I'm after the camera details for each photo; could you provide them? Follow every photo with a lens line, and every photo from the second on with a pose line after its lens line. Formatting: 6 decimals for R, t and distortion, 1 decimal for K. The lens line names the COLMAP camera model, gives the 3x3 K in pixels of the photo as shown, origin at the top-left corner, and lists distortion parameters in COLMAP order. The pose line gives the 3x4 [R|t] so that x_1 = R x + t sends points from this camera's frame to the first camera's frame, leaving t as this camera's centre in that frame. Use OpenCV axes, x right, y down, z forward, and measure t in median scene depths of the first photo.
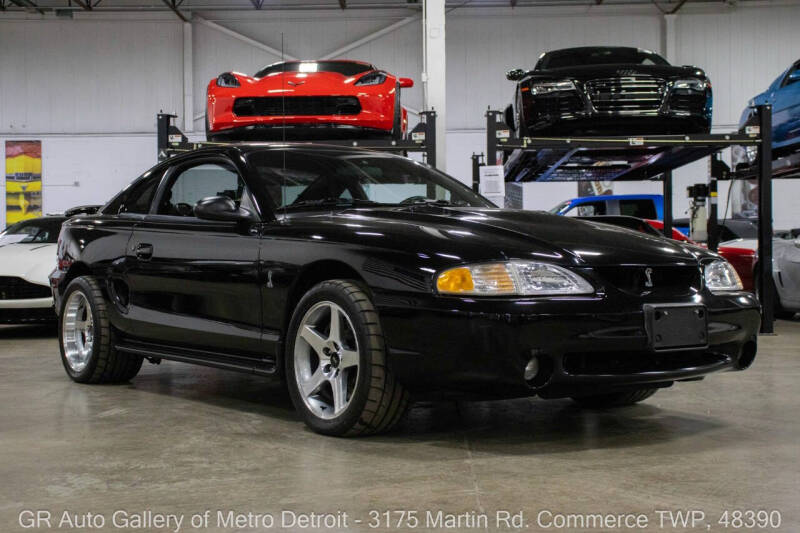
lens RADIAL K [[1158.6, 0, 410.8], [0, 1158.6, 317.1], [0, 0, 1]] dist [0.058389, 0.173130]
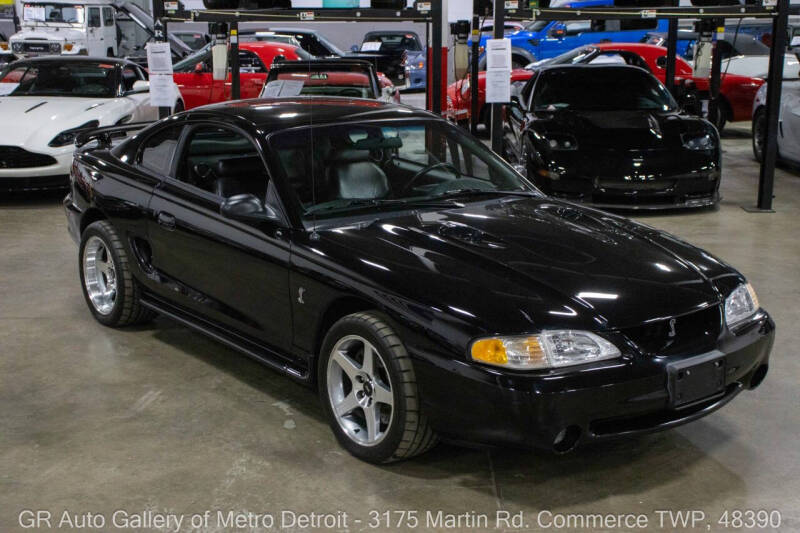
lens RADIAL K [[1164.9, 0, 400.0], [0, 1164.9, 266.5], [0, 0, 1]] dist [0.093691, 0.097008]
pose [[0.999795, 0.001572, 0.020188, -0.046871], [-0.006567, 0.968266, 0.249834, -0.271625], [-0.019155, -0.249915, 0.968078, 0.003311]]
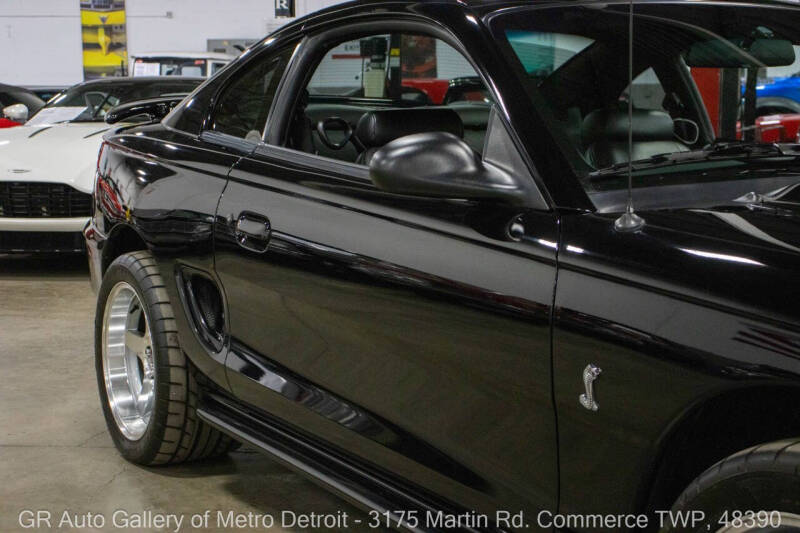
lens RADIAL K [[1164.9, 0, 400.0], [0, 1164.9, 266.5], [0, 0, 1]] dist [0.093691, 0.097008]
pose [[0.994297, 0.018097, -0.105102, -0.121493], [-0.005466, 0.992850, 0.119243, -0.097703], [0.106508, -0.117988, 0.987287, 0.544394]]
